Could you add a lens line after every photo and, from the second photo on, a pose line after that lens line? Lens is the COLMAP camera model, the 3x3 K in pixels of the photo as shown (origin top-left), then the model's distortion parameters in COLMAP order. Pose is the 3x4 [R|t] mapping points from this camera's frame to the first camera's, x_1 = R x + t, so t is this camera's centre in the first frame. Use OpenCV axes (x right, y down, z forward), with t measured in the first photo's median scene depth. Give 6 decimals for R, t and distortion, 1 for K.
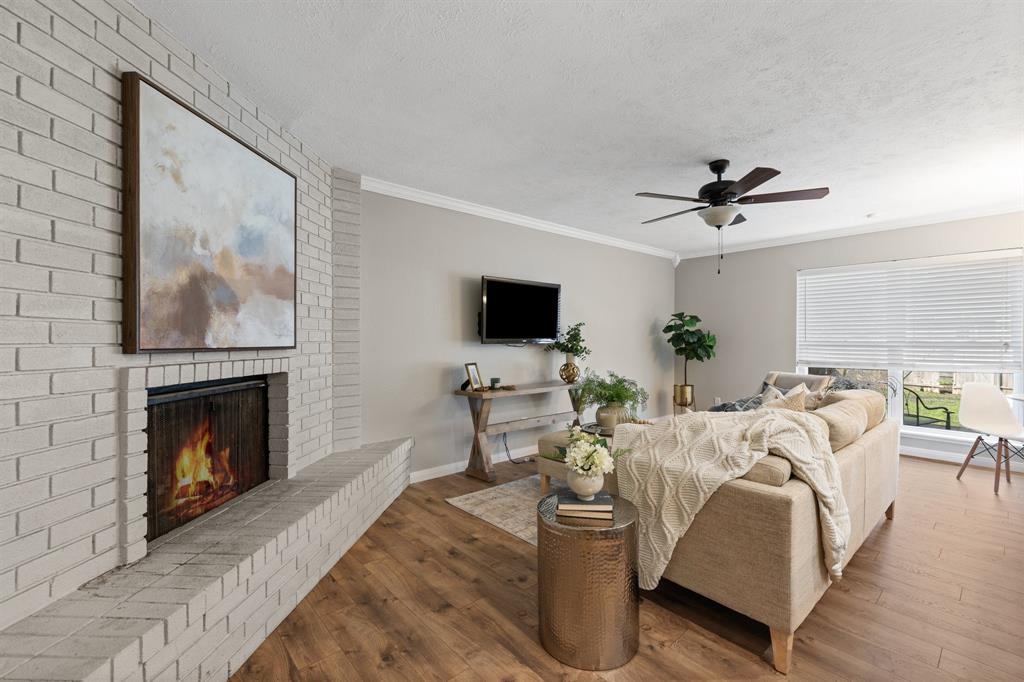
lens RADIAL K [[435.3, 0, 516.4], [0, 435.3, 343.7], [0, 0, 1]] dist [-0.002773, 0.000417]
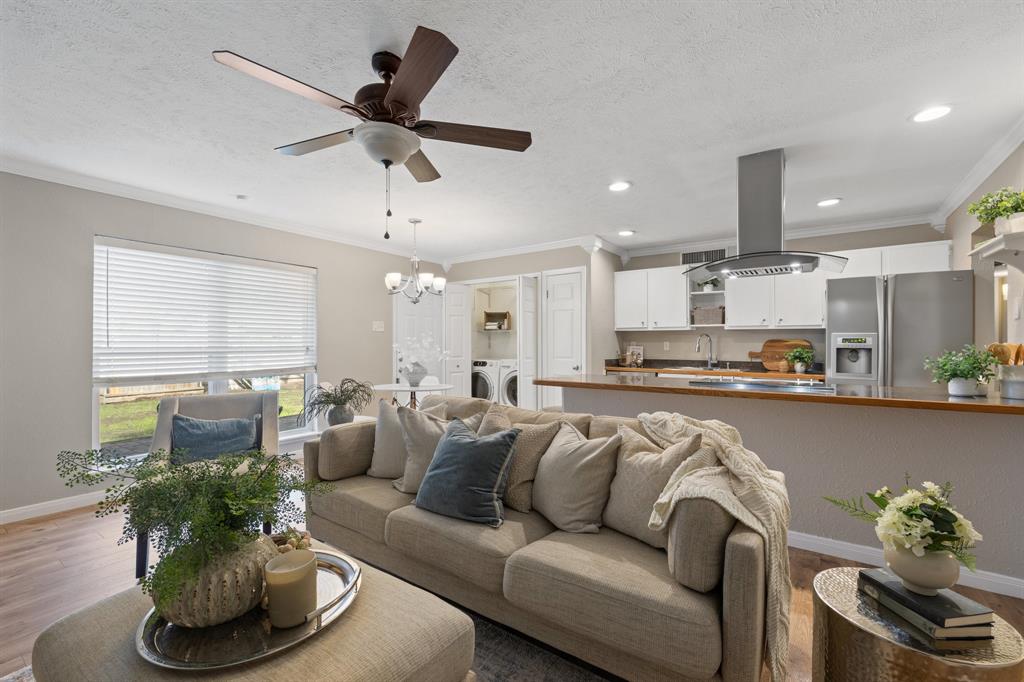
lens RADIAL K [[435.3, 0, 509.5], [0, 435.3, 344.8], [0, 0, 1]] dist [-0.002773, 0.000417]
pose [[-0.233173, -0.004060, 0.972427, -0.189743], [0.013264, 0.999885, 0.007355, -0.012854], [-0.972345, 0.014613, -0.233092, 1.038902]]
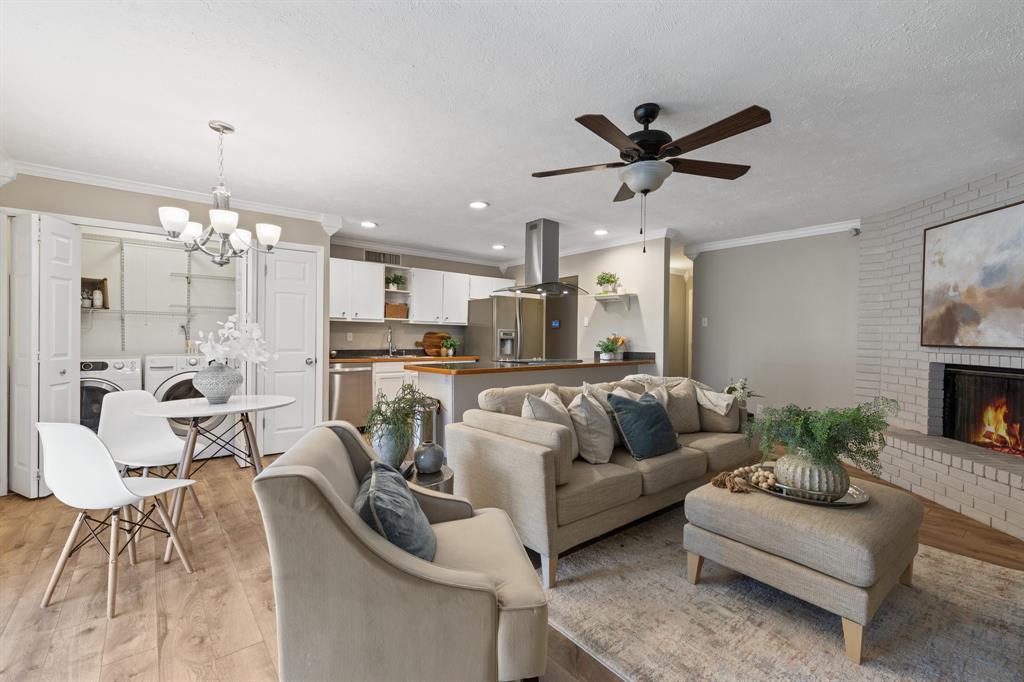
lens RADIAL K [[435.3, 0, 521.7], [0, 435.3, 340.6], [0, 0, 1]] dist [-0.002773, 0.000417]
pose [[-0.999815, -0.012612, 0.014522, 0.718046], [-0.012284, 0.999672, 0.022450, -0.019743], [-0.014800, 0.022268, -0.999642, 1.890256]]
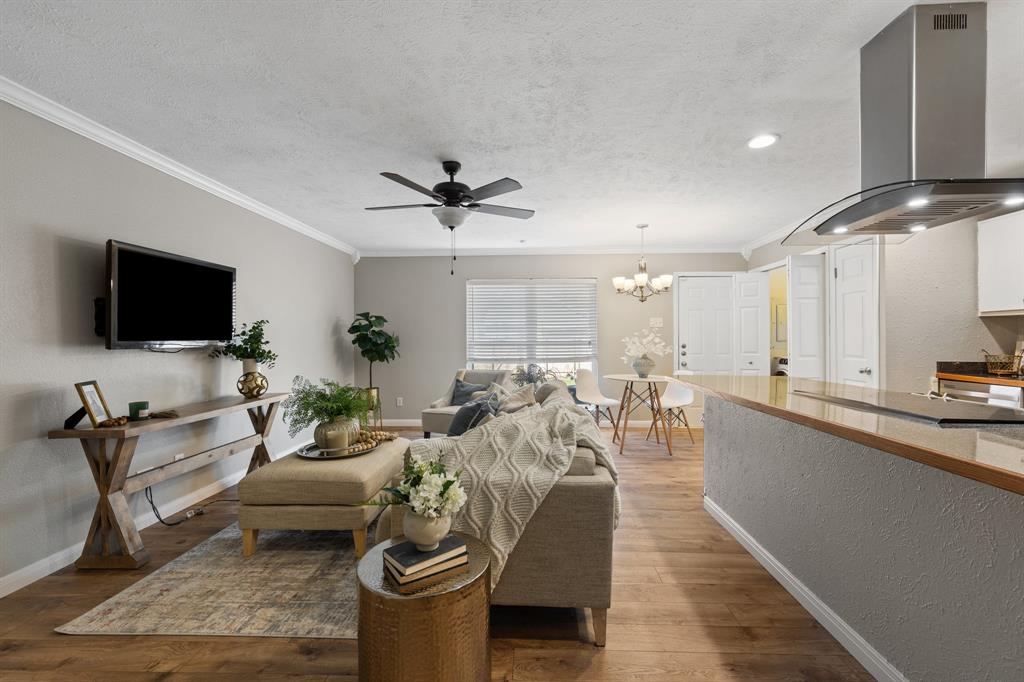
lens RADIAL K [[435.3, 0, 514.1], [0, 435.3, 342.5], [0, 0, 1]] dist [-0.002773, 0.000417]
pose [[0.695415, -0.010287, 0.718534, -0.169093], [0.014379, 0.999897, 0.000399, -0.002007], [-0.718464, 0.010054, 0.695491, 0.212418]]
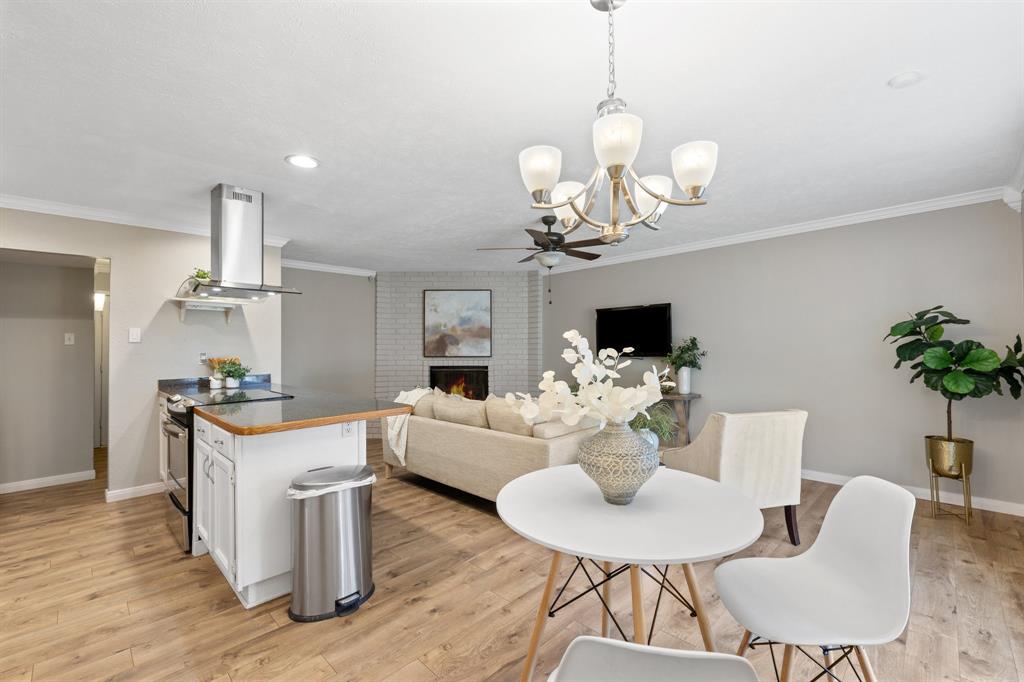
lens RADIAL K [[435.3, 0, 511.6], [0, 435.3, 349.1], [0, 0, 1]] dist [-0.002773, 0.000417]
pose [[0.061712, -0.001215, -0.998093, 1.838710], [-0.005370, 0.999984, -0.001549, -0.028917], [0.998080, 0.005455, 0.061705, 0.867567]]
